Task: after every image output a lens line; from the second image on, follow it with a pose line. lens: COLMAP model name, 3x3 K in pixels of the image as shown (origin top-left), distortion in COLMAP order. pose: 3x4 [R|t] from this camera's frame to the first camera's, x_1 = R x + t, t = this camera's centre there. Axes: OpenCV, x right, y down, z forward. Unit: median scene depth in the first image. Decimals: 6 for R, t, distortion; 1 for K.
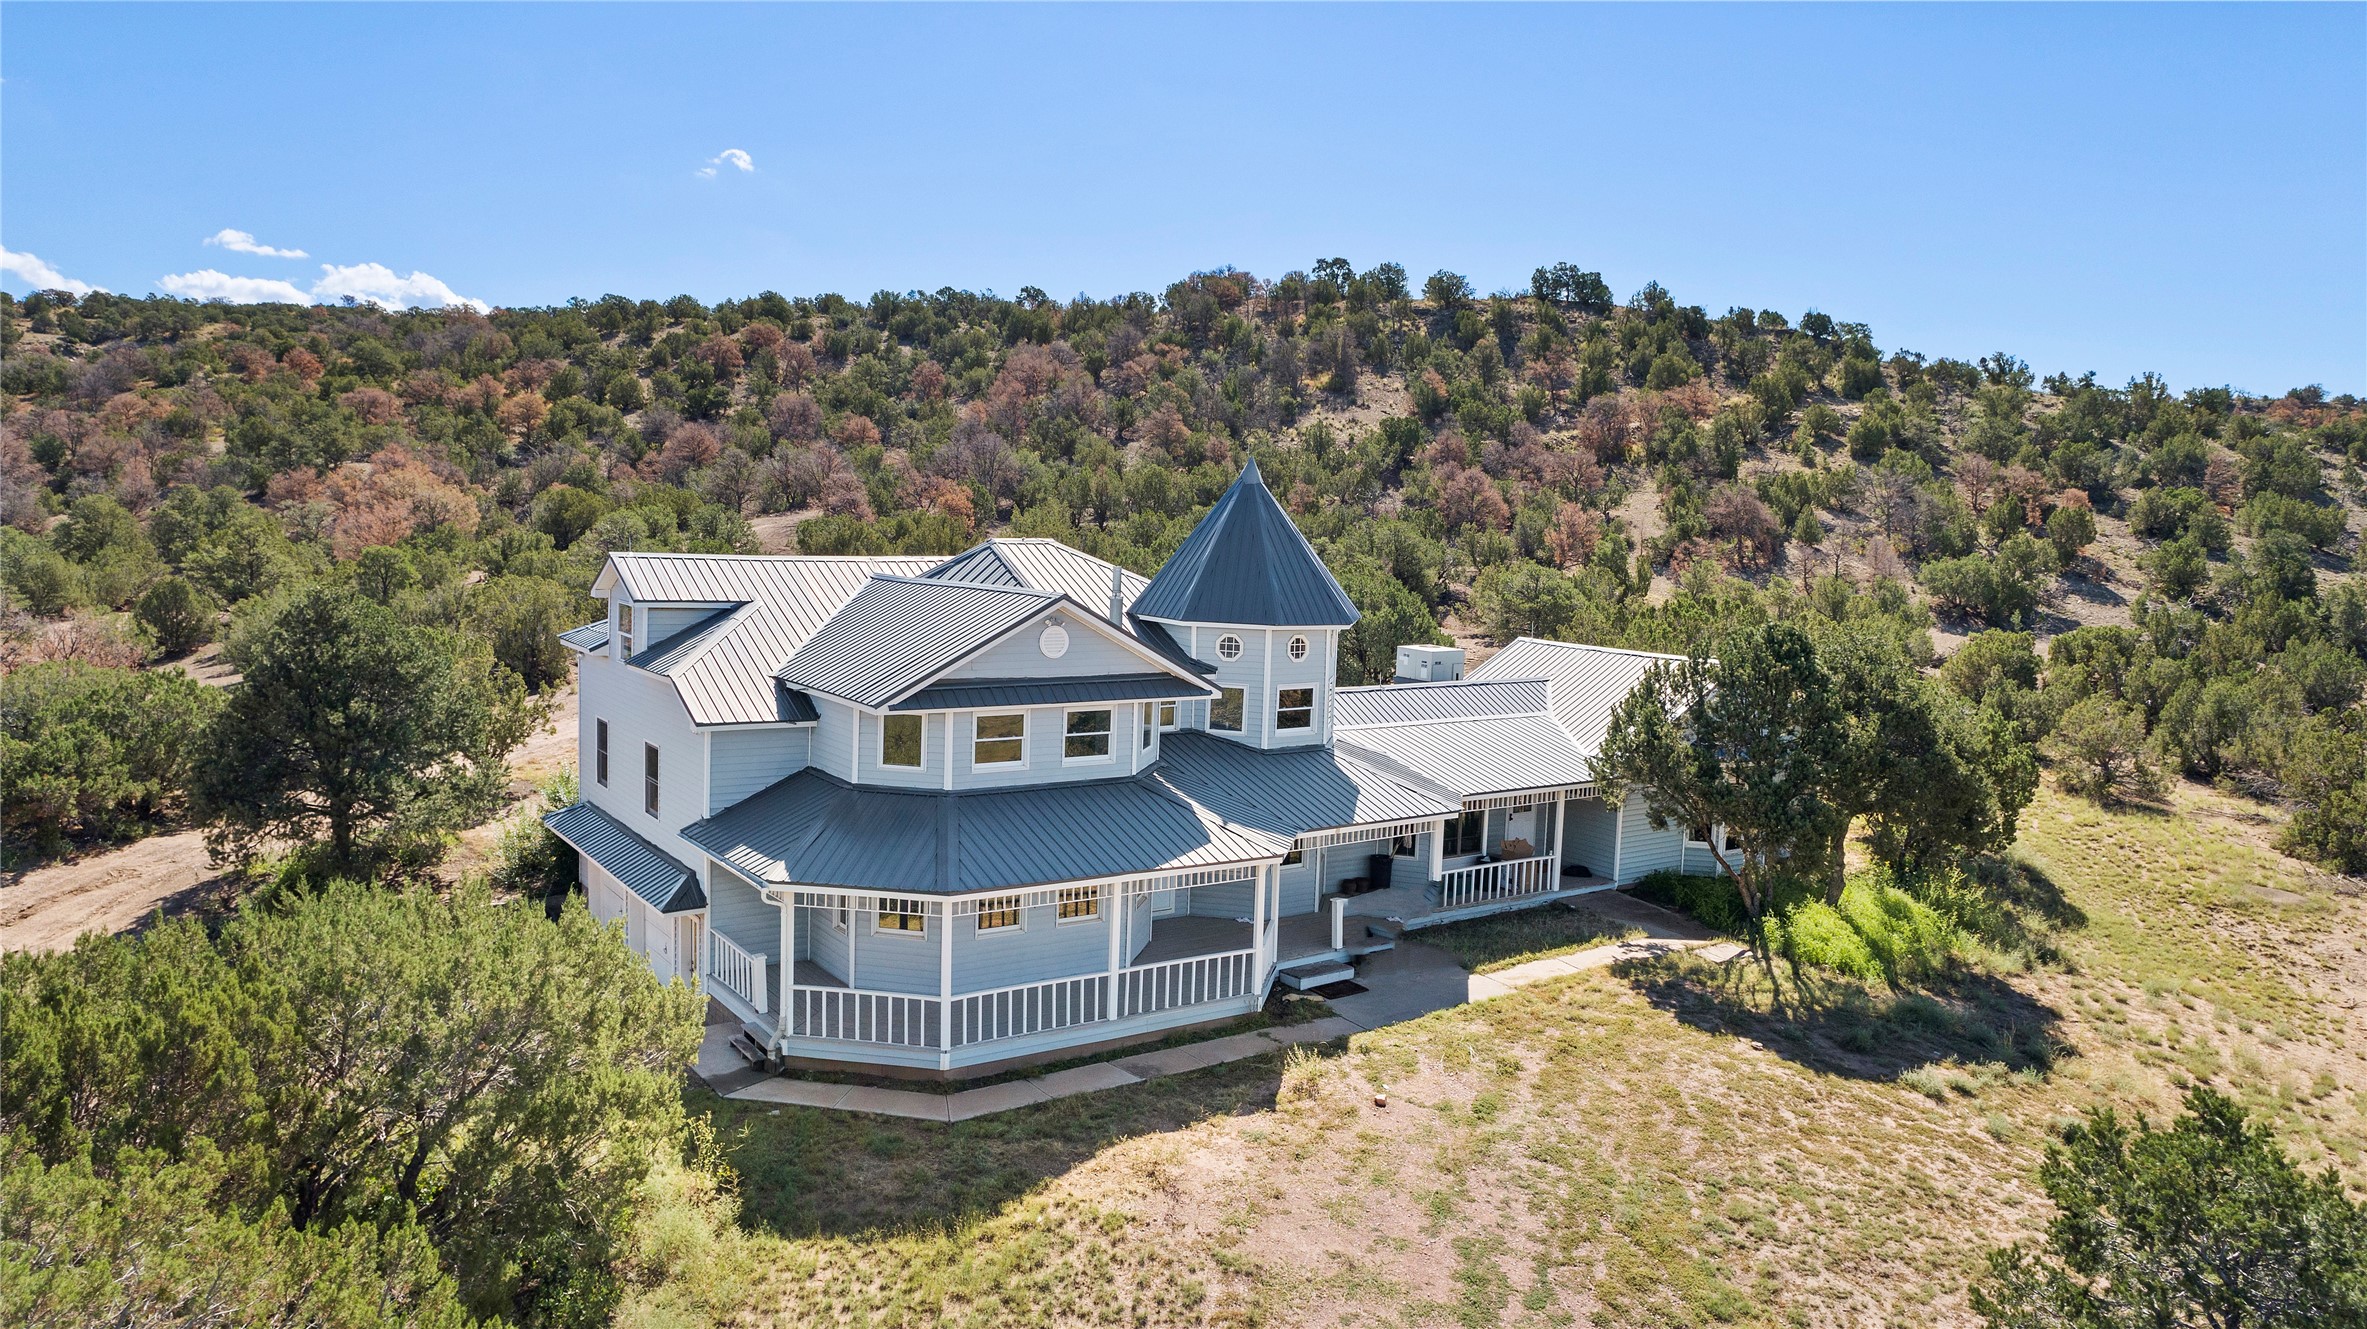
lens RADIAL K [[1600.2, 0, 1189.7], [0, 1600.2, 658.7], [0, 0, 1]] dist [-0.020052, 0.019300]
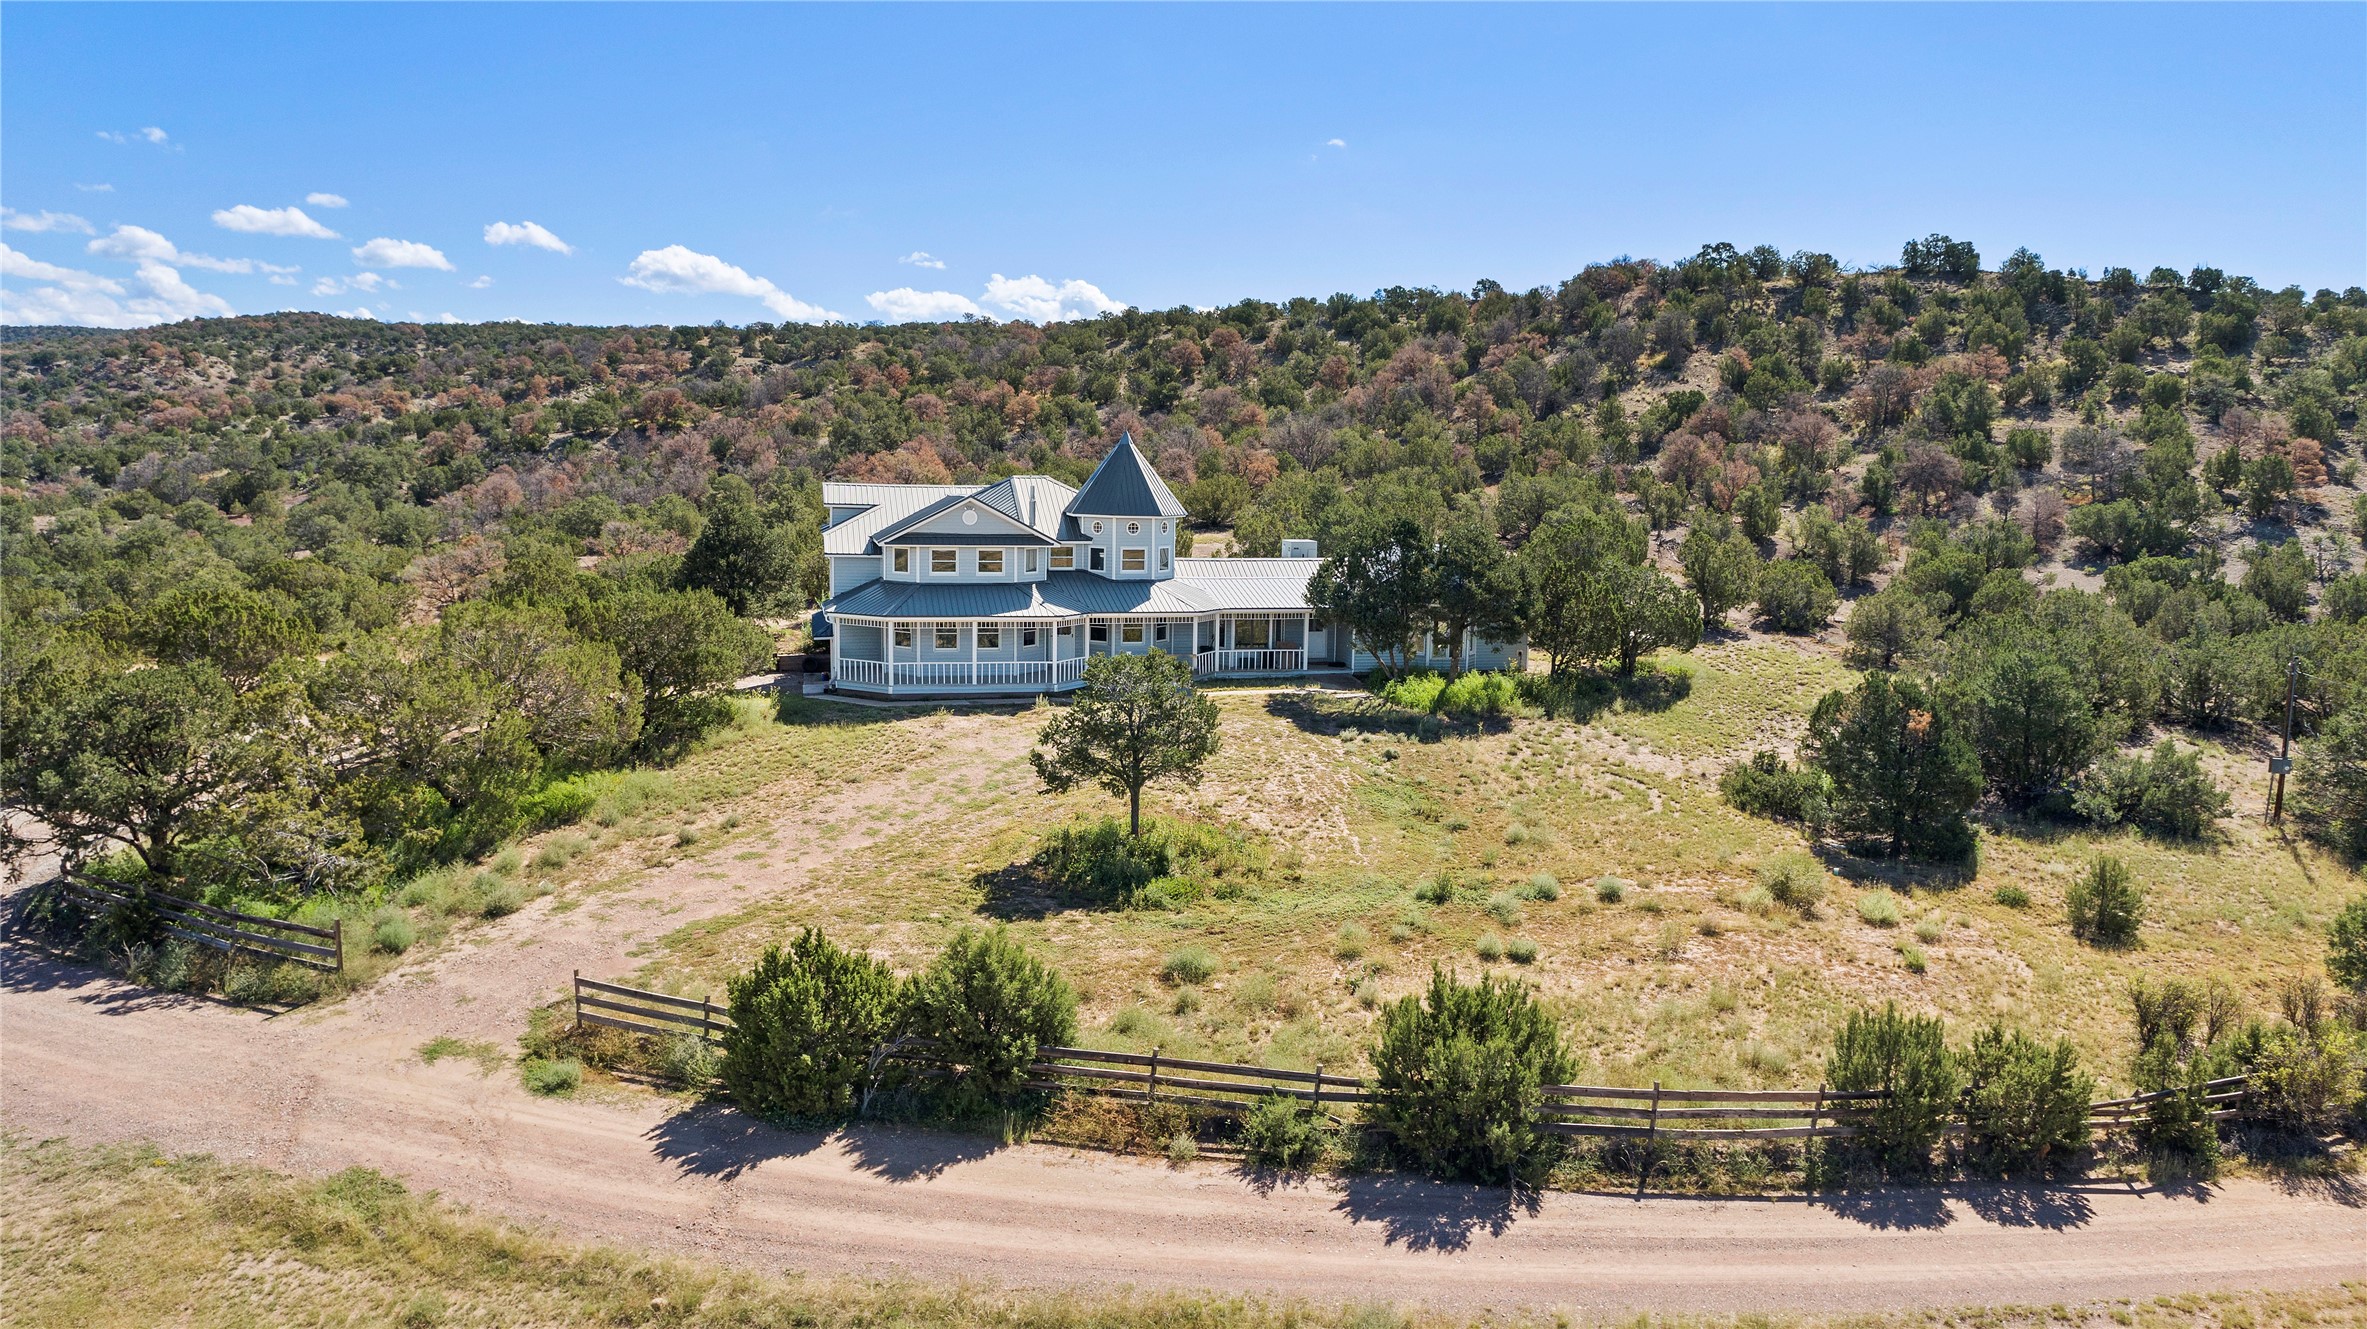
lens RADIAL K [[1600.2, 0, 1189.7], [0, 1600.2, 658.7], [0, 0, 1]] dist [-0.020052, 0.019300]
pose [[0.931969, 0.024525, -0.361708, 0.210722], [-0.020033, 0.999669, 0.016163, 0.029990], [0.361985, -0.007817, 0.932151, -0.199216]]
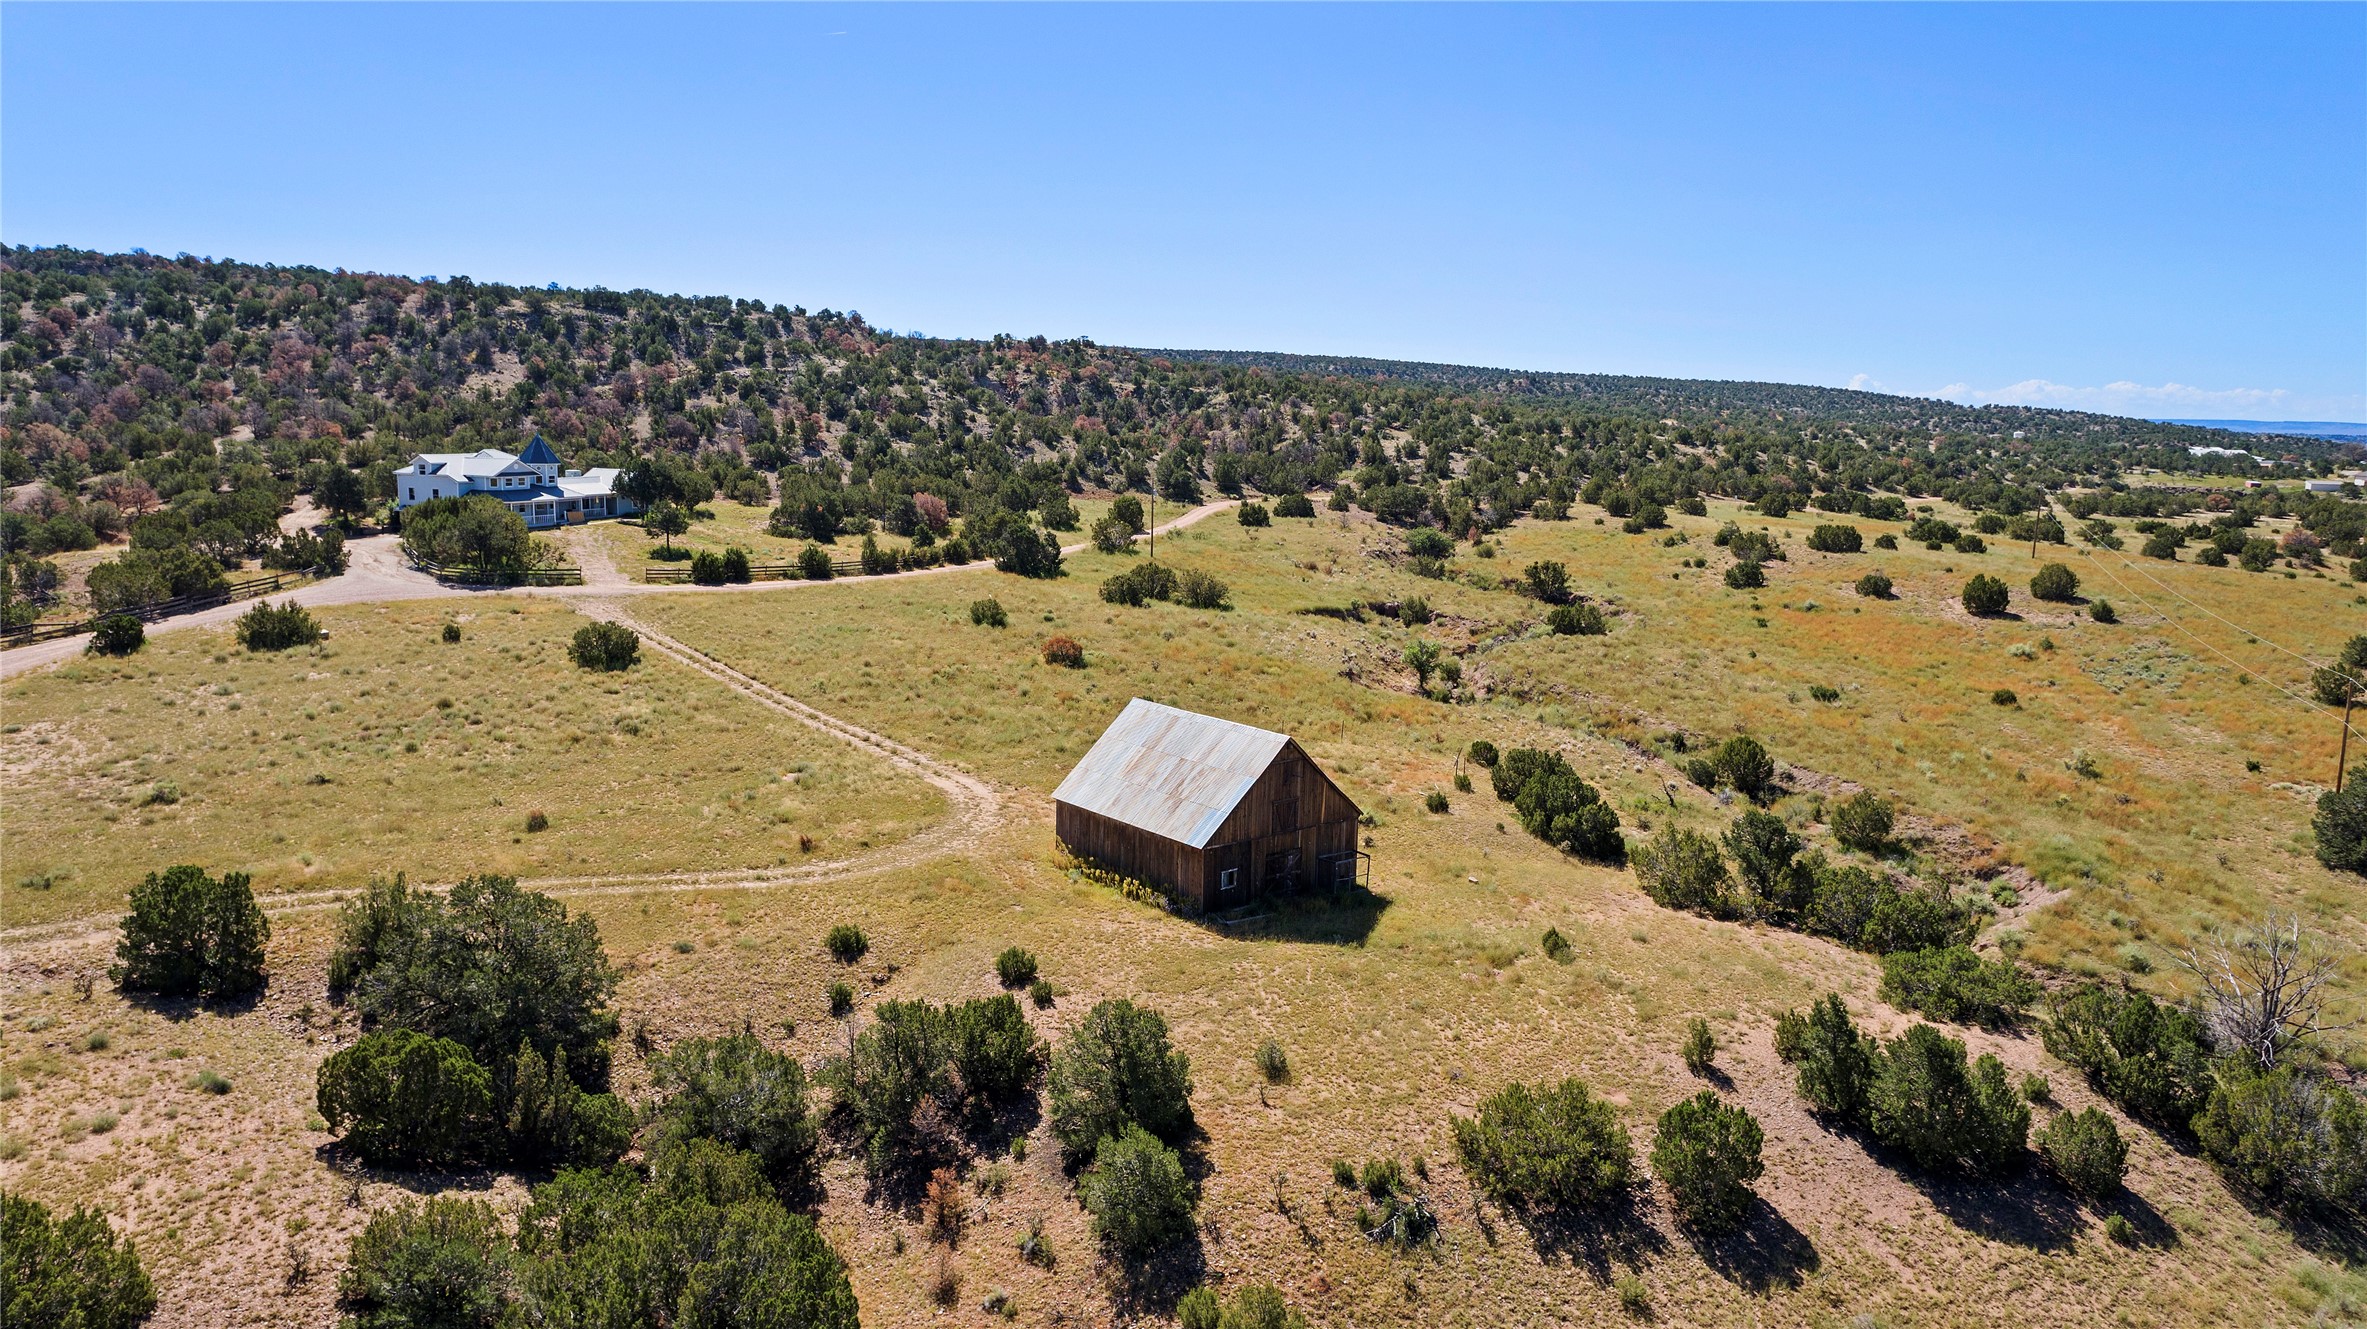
lens RADIAL K [[1600.2, 0, 1189.7], [0, 1600.2, 658.7], [0, 0, 1]] dist [-0.020052, 0.019300]
pose [[0.845225, -0.099969, 0.524977, -0.255357], [0.060226, 0.993908, 0.092299, 0.067775], [-0.531006, -0.046396, 0.846097, -1.207805]]
